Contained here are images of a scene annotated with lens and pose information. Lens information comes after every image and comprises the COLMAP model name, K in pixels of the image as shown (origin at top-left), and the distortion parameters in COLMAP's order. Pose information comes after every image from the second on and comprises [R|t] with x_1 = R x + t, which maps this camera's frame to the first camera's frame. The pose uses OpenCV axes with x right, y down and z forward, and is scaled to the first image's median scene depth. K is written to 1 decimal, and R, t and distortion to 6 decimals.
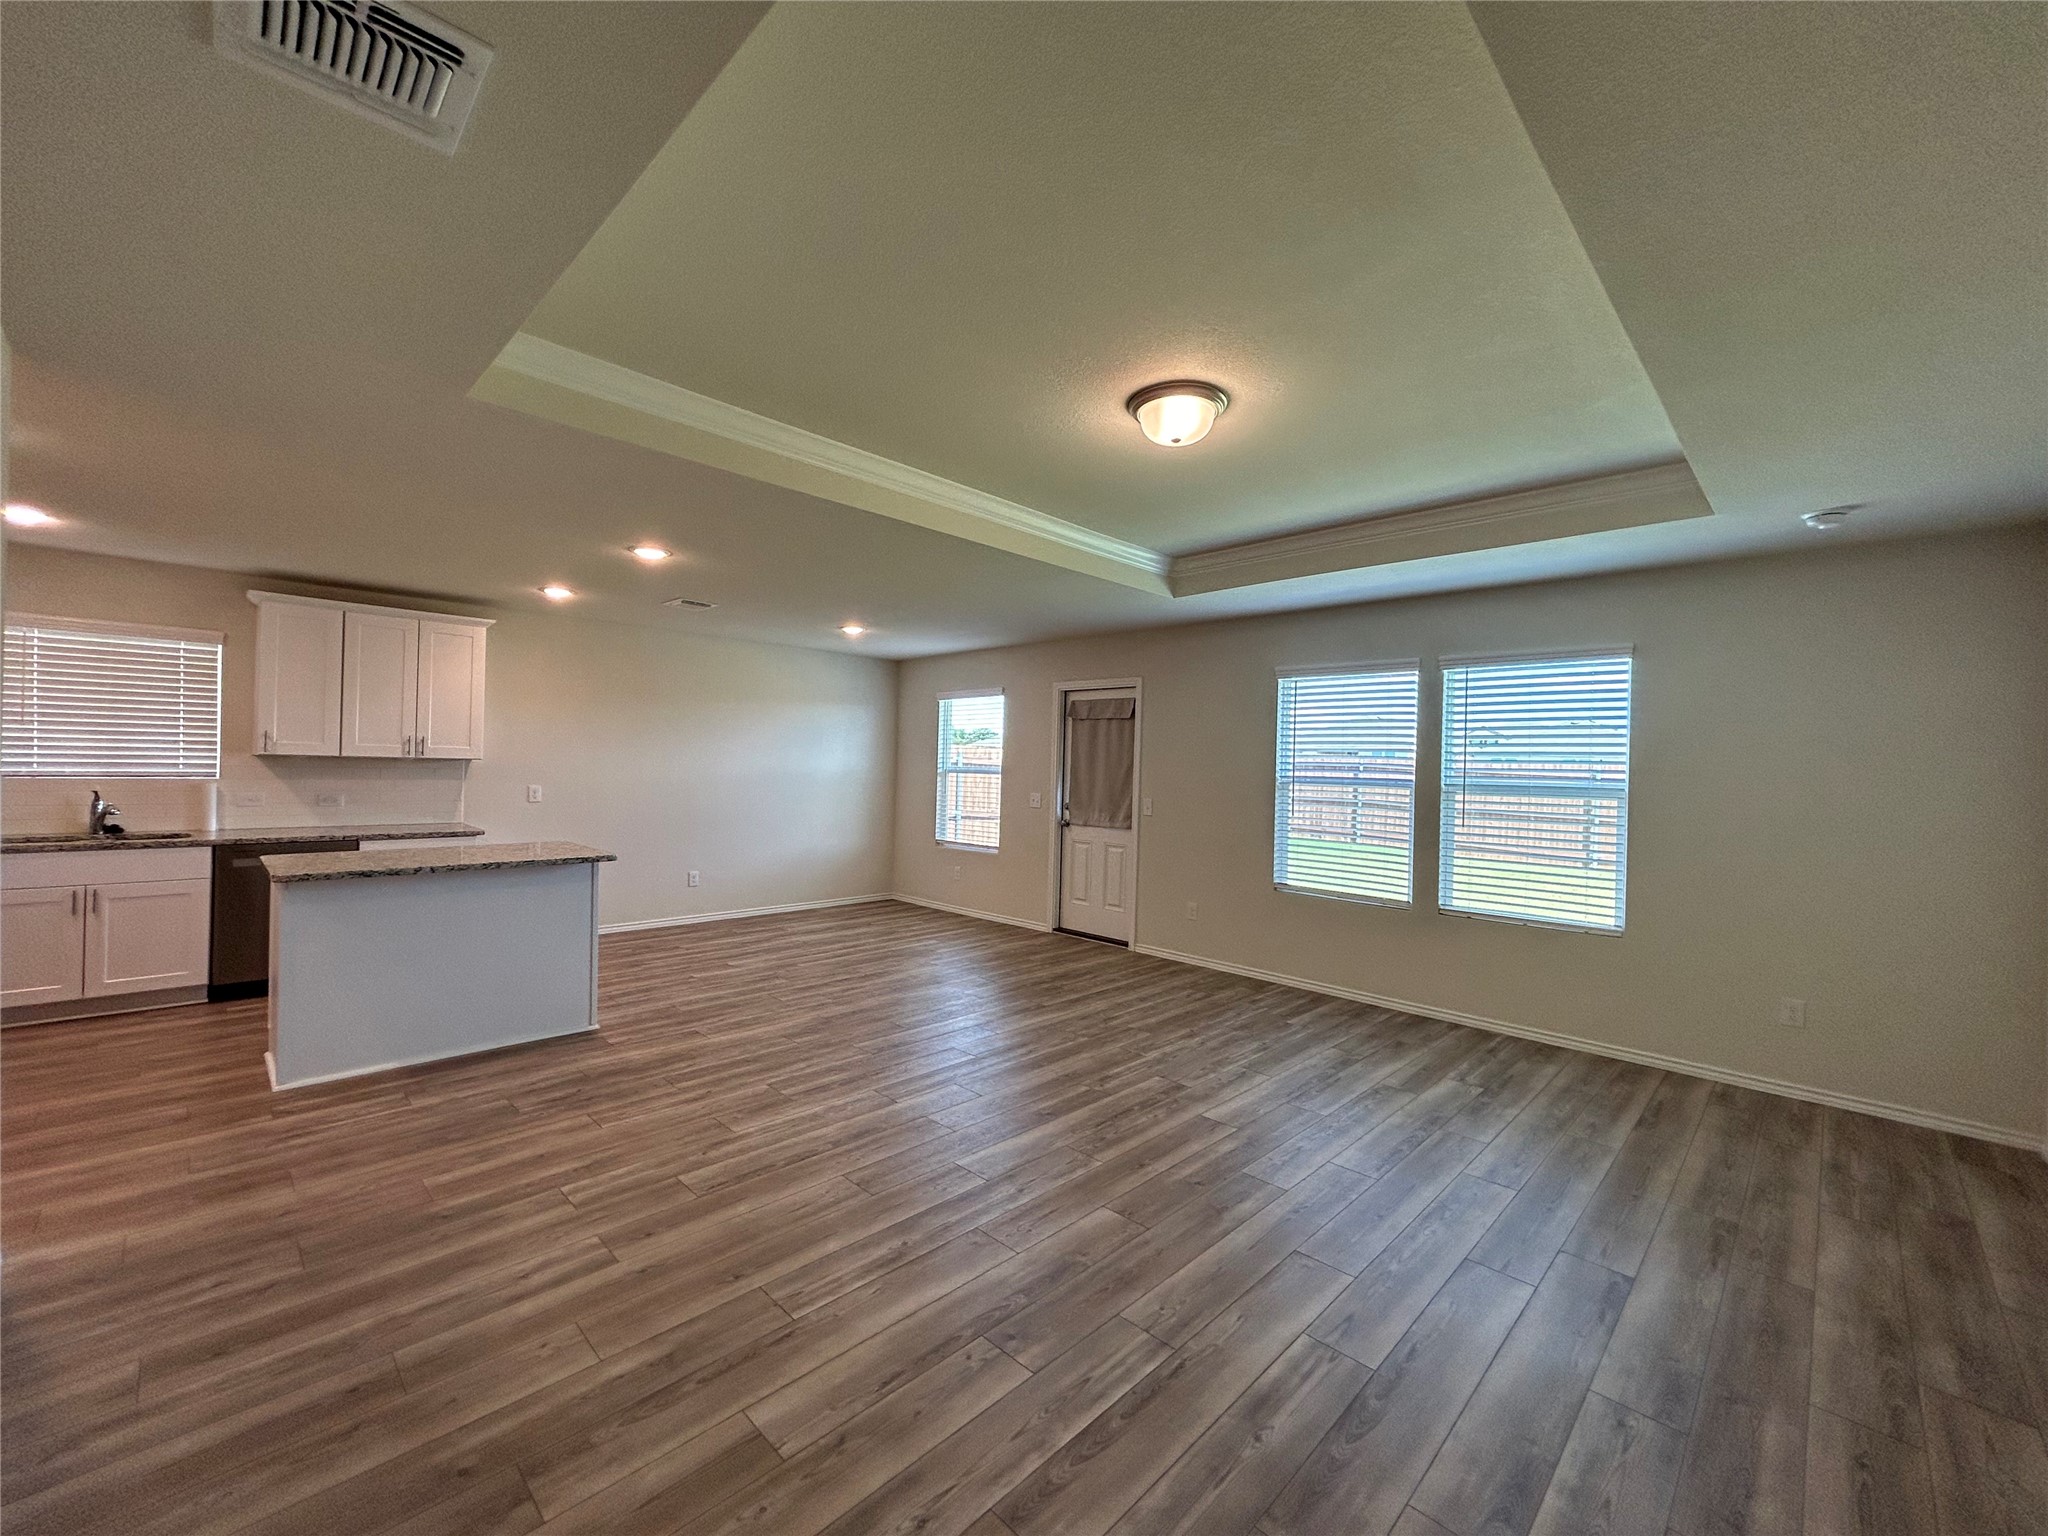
lens RADIAL K [[826.5, 0, 1020.6], [0, 826.5, 765.0], [0, 0, 1]] dist [-0.000181, 0.000195]
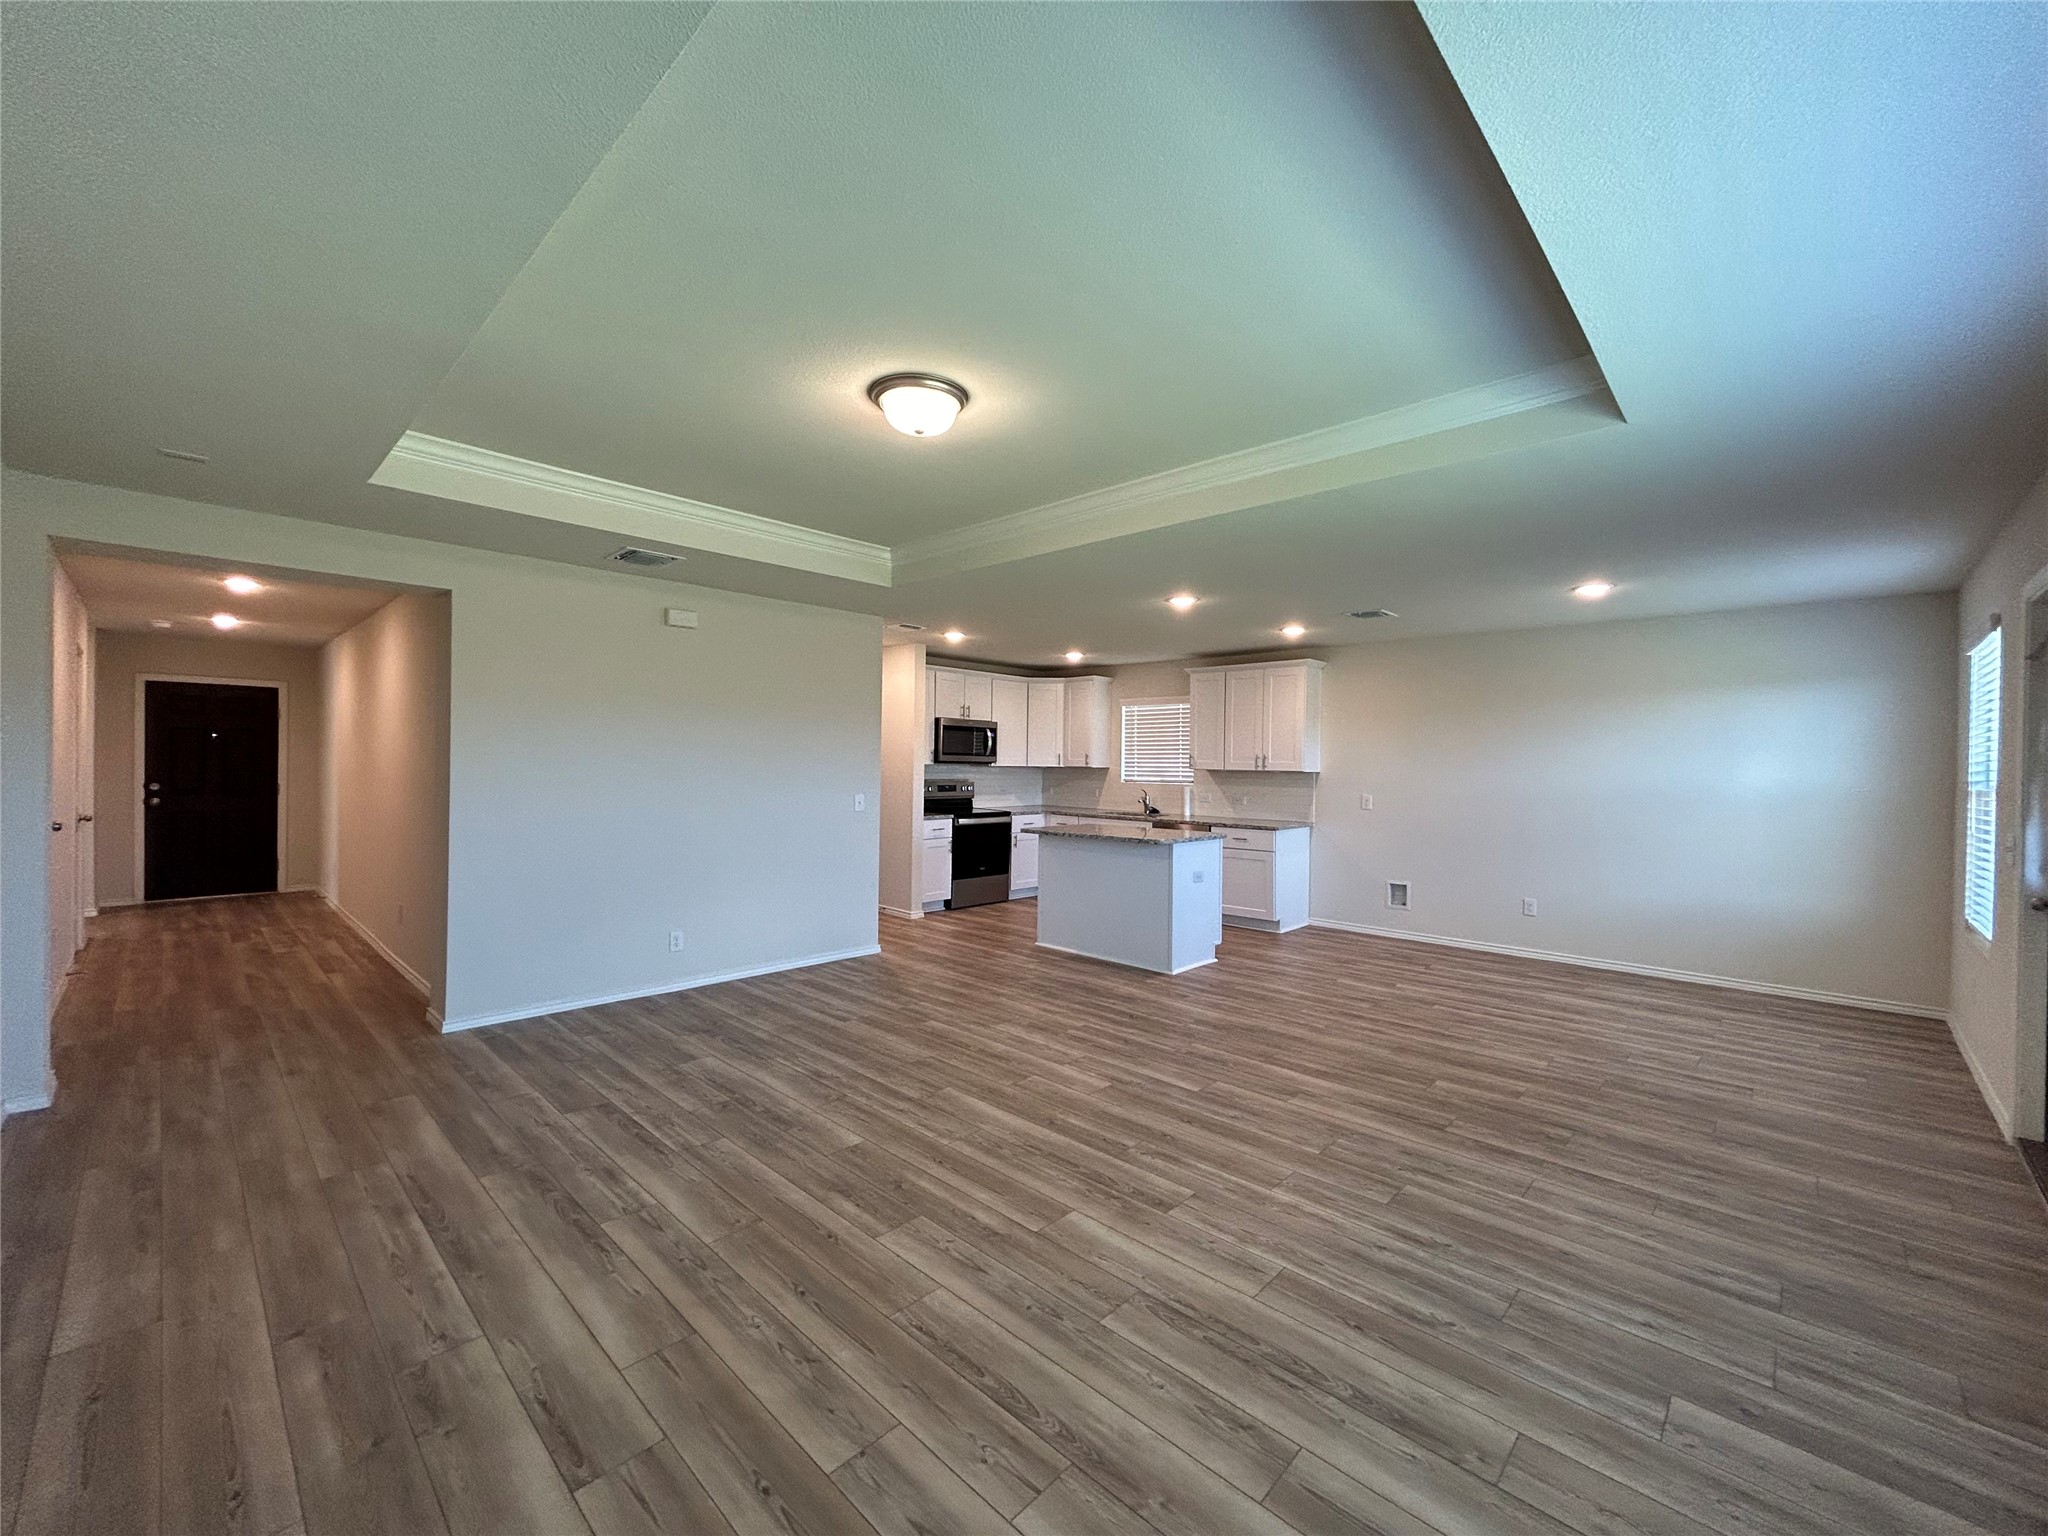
lens RADIAL K [[826.5, 0, 1020.6], [0, 826.5, 765.0], [0, 0, 1]] dist [-0.000181, 0.000195]
pose [[0.016505, -0.021843, -0.999625, 0.811454], [-0.011308, 0.999693, -0.022032, 0.021824], [0.999800, 0.011668, 0.016253, 0.761543]]
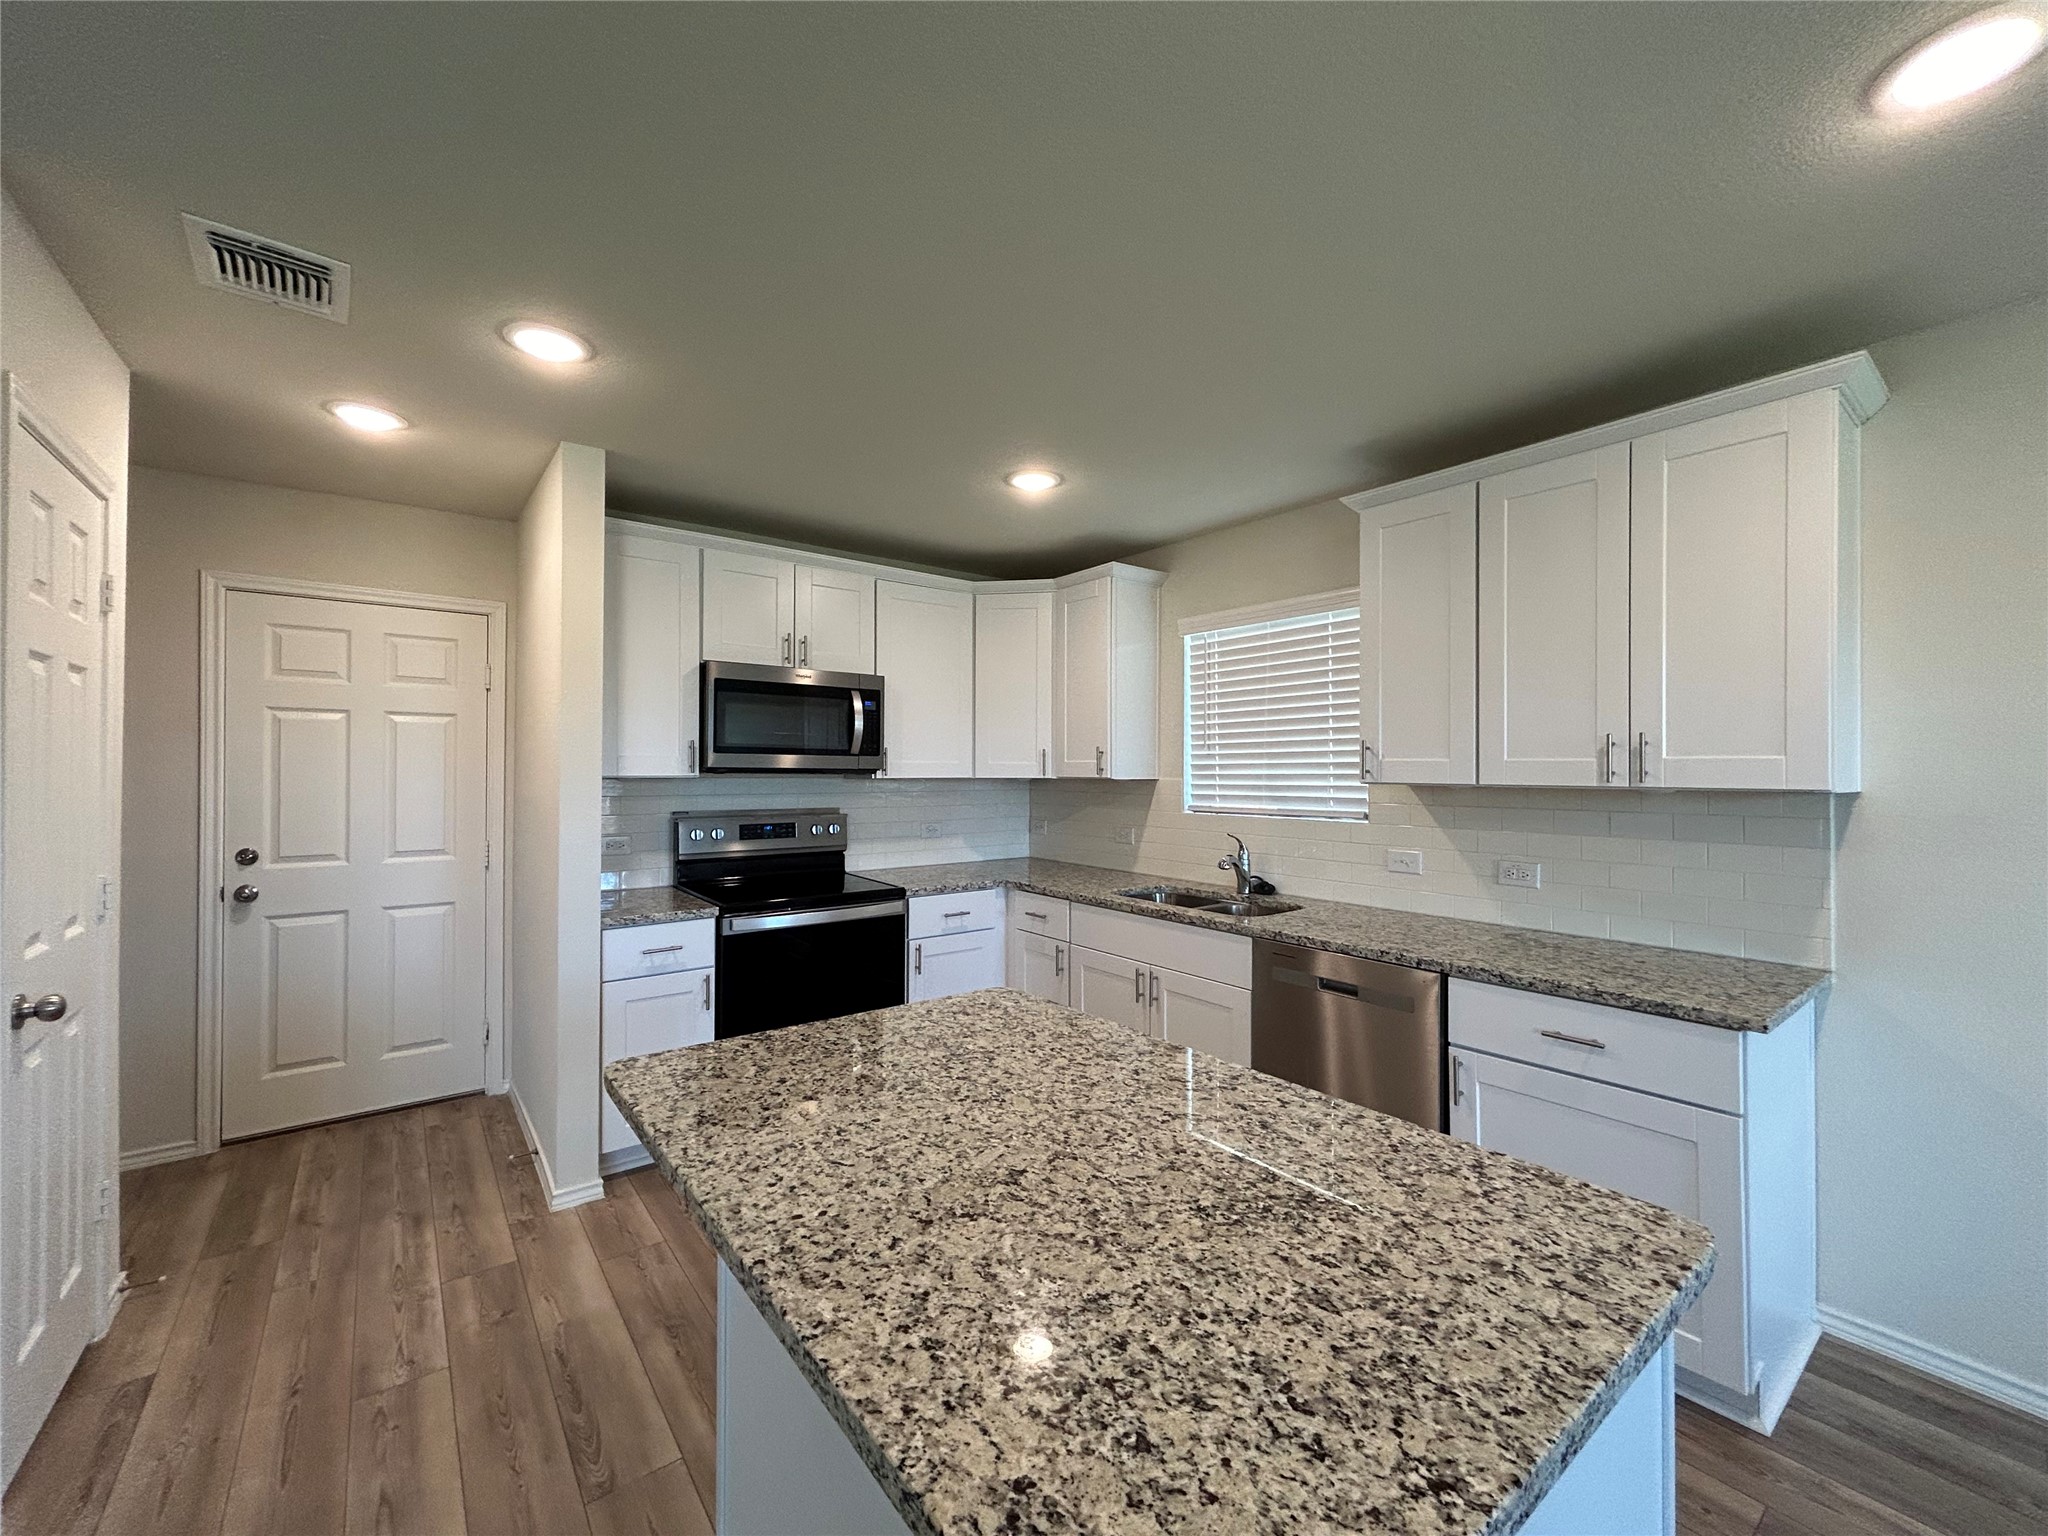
lens RADIAL K [[826.5, 0, 1020.6], [0, 826.5, 765.0], [0, 0, 1]] dist [-0.000181, 0.000195]
pose [[-0.128655, -0.030426, -0.991223, -0.393850], [-0.004175, 0.999537, -0.030139, -0.008445], [0.991681, 0.000261, -0.128722, 0.995598]]
